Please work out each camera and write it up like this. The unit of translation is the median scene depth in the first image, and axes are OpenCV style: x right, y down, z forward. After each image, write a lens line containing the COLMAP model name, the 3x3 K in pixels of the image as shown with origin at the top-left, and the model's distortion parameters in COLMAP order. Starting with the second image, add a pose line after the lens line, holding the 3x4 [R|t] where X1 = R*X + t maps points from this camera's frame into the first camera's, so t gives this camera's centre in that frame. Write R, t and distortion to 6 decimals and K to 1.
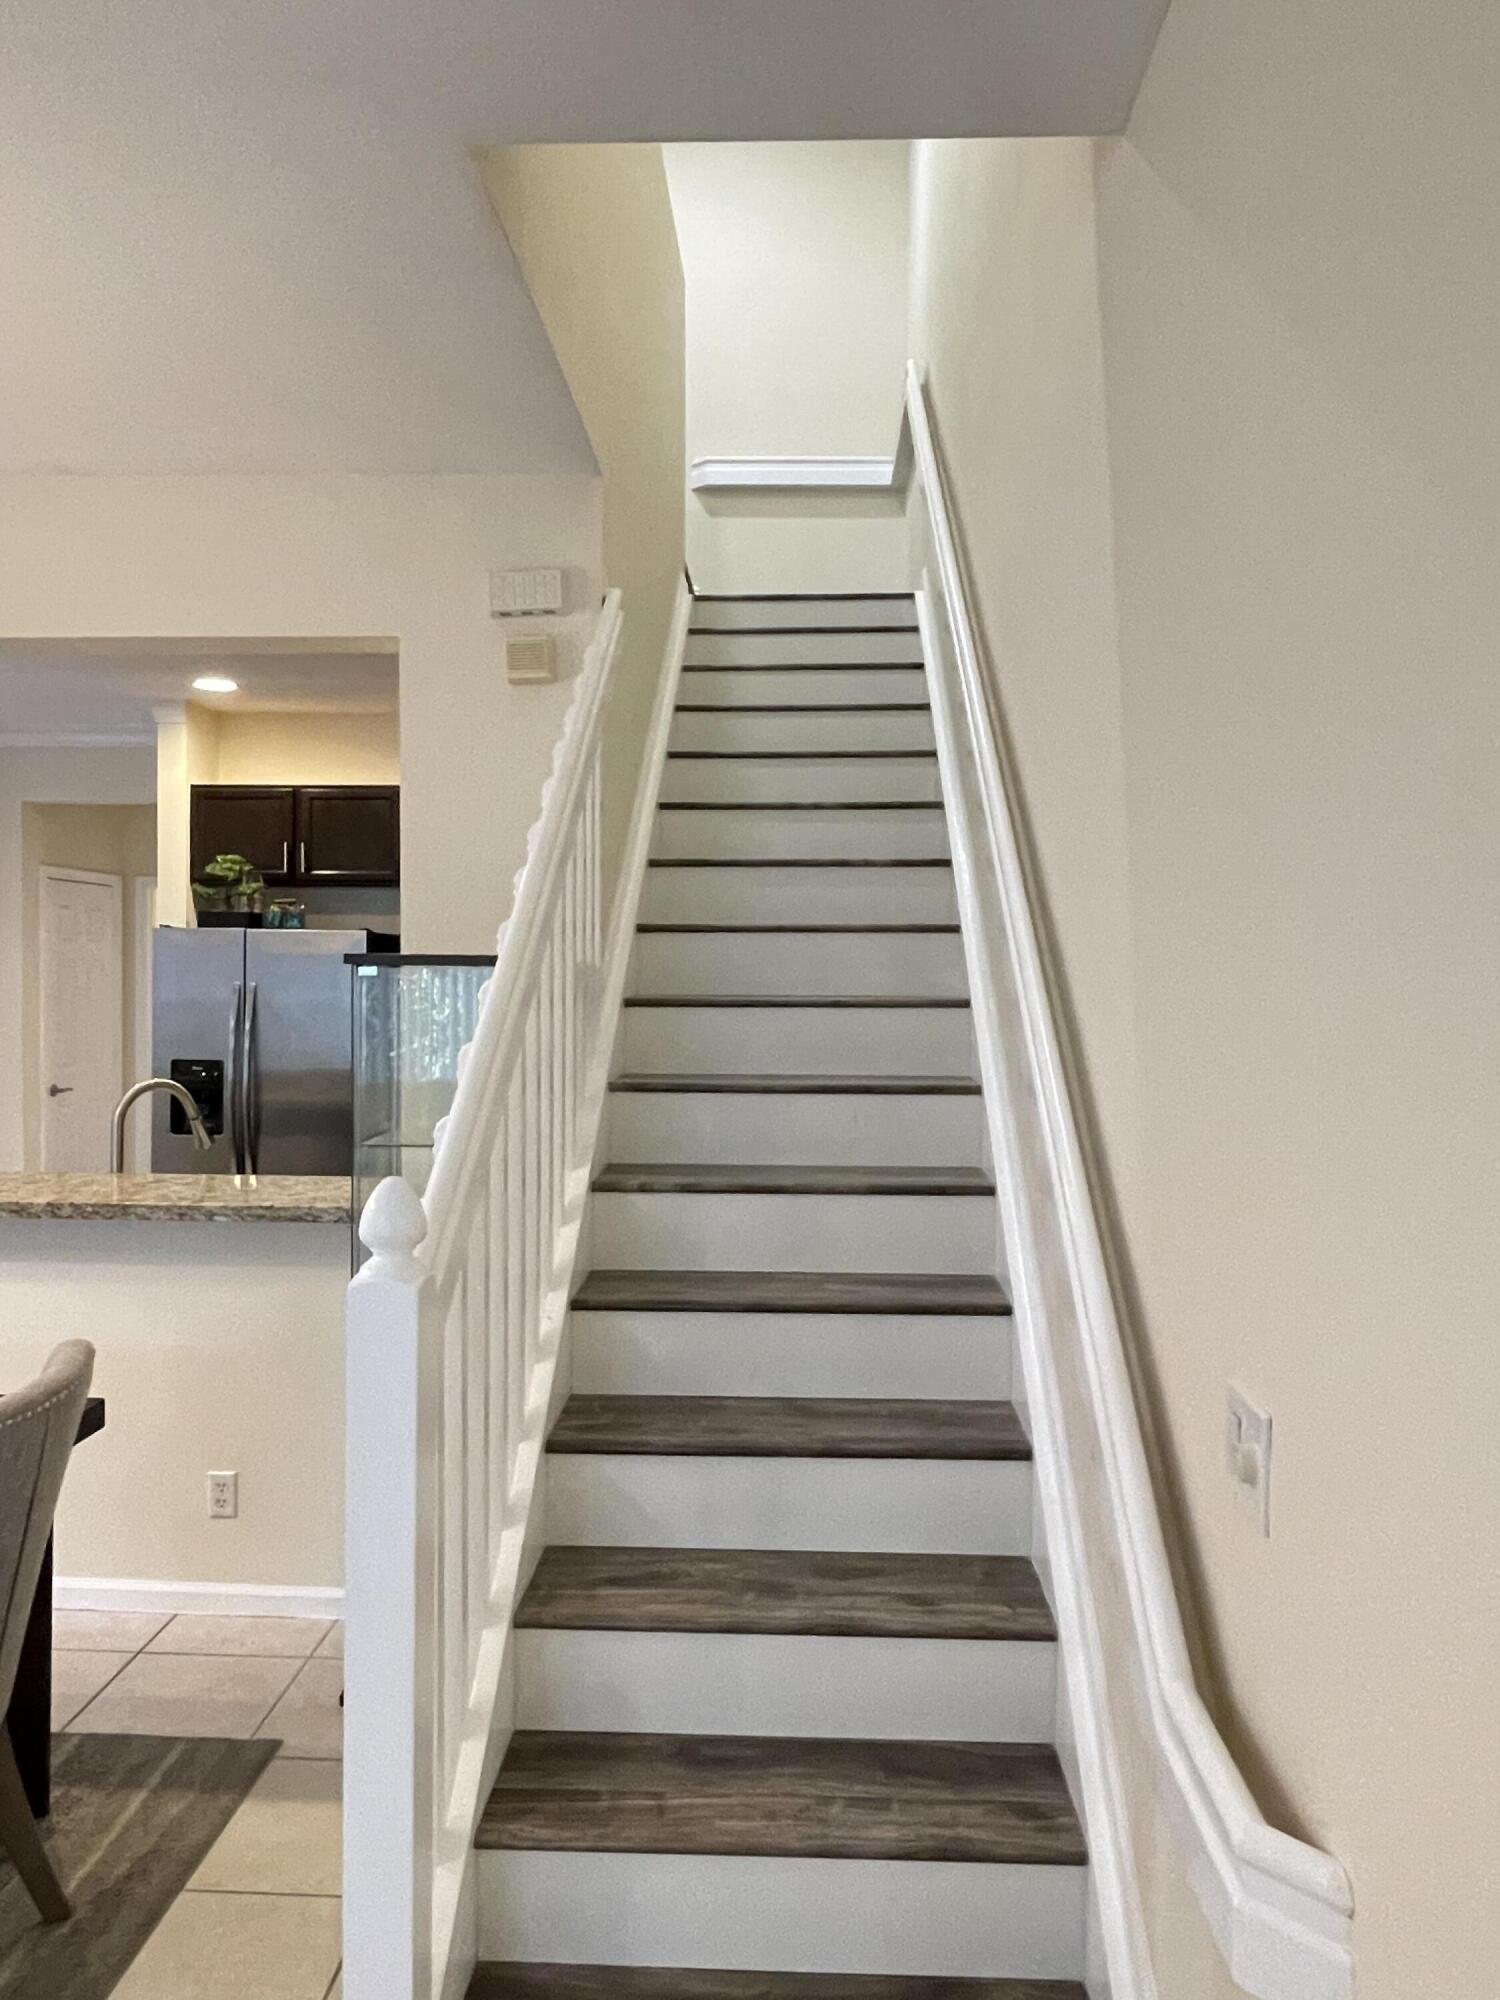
lens RADIAL K [[1372.8, 0, 767.9], [0, 1372.8, 1003.1], [0, 0, 1]] dist [-0.001257, -0.001584]
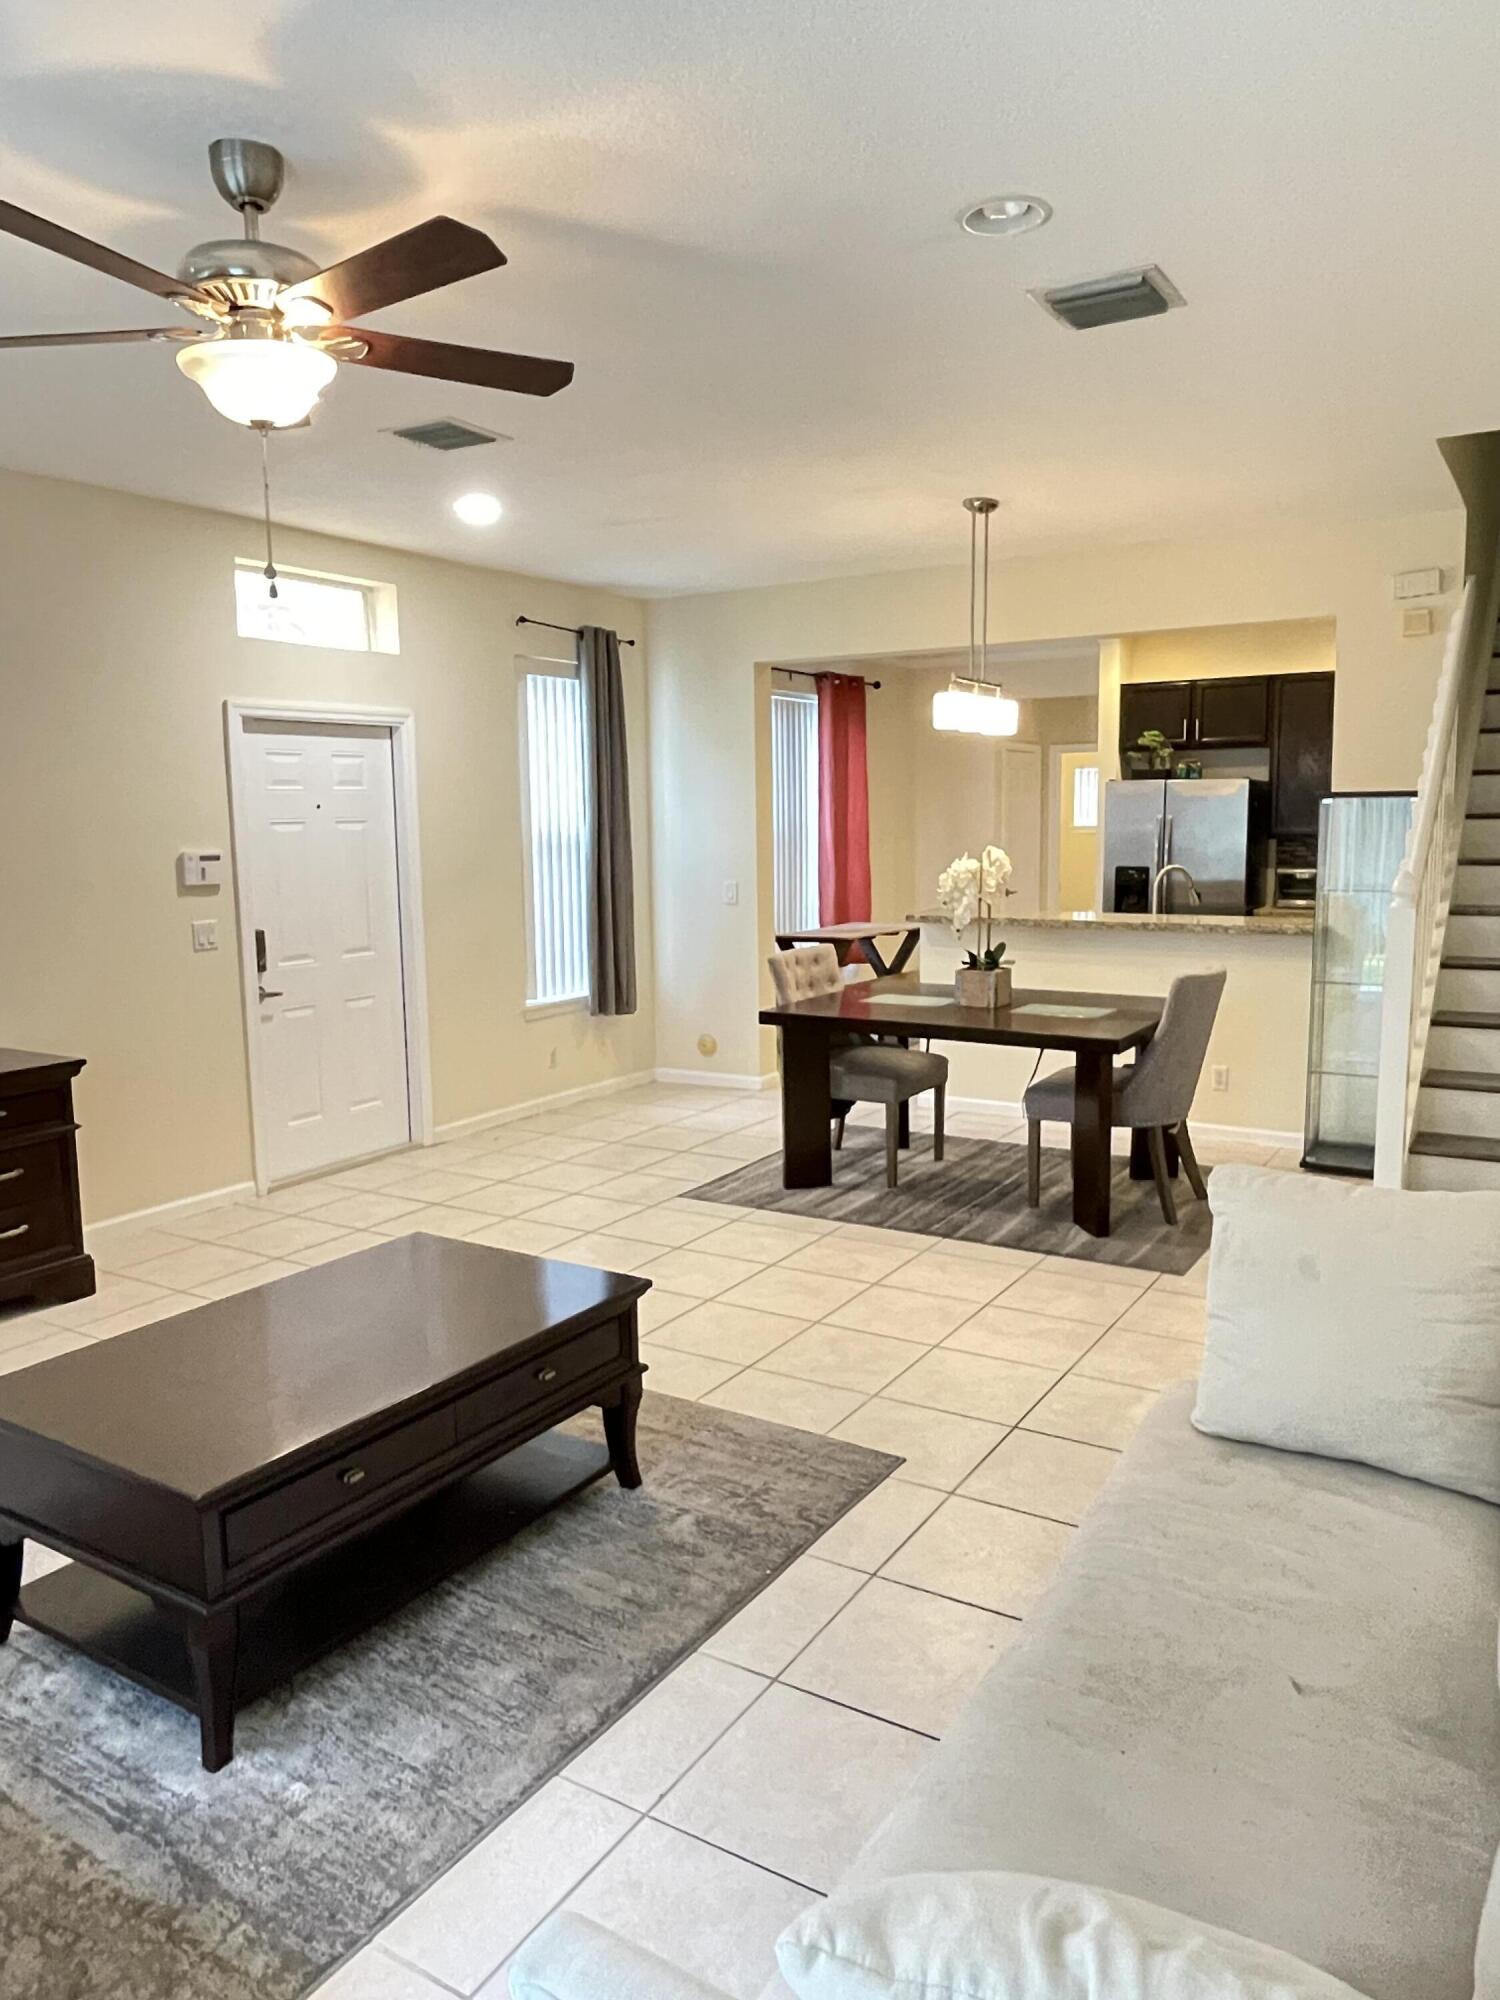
lens RADIAL K [[1372.8, 0, 771.5], [0, 1372.8, 1009.6], [0, 0, 1]] dist [-0.001257, -0.001584]
pose [[0.872871, 0.048902, -0.485494, -0.008537], [0.008579, 0.993274, 0.115472, 0.018959], [0.487875, -0.104957, 0.866580, -0.548094]]
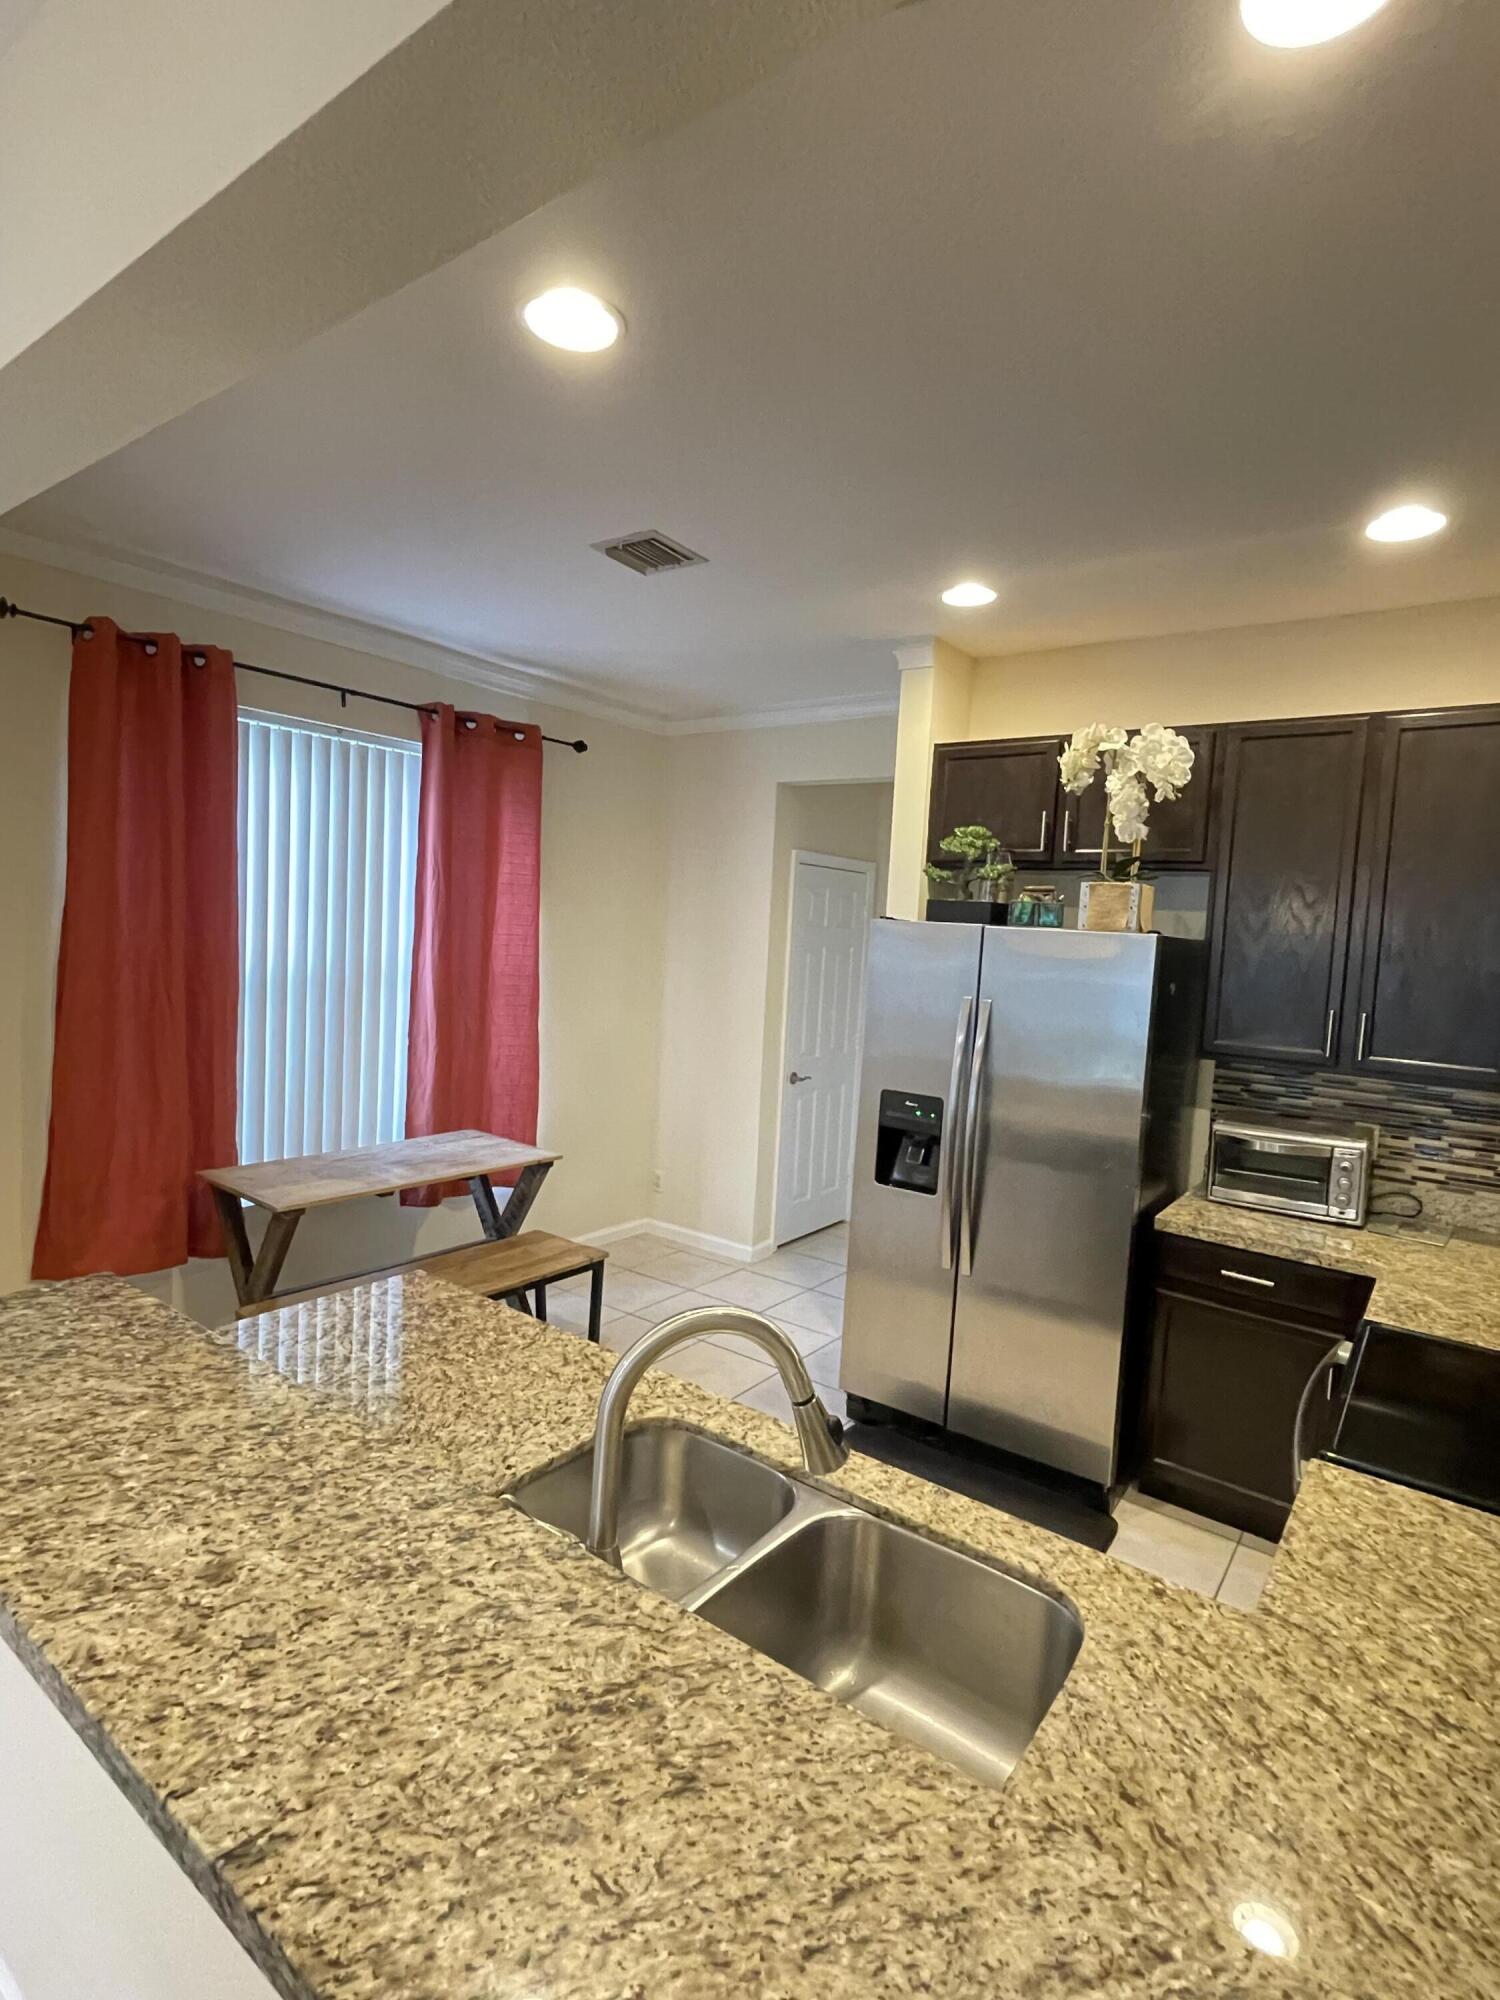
lens RADIAL K [[999.3, 0, 757.6], [0, 999.3, 1011.0], [0, 0, 1]] dist [0.009439, 0.000439]
pose [[0.827052, 0.081435, -0.556195, -0.172461], [-0.059921, 0.996585, 0.056814, -0.030166], [0.558923, -0.013661, 0.829107, 0.468743]]
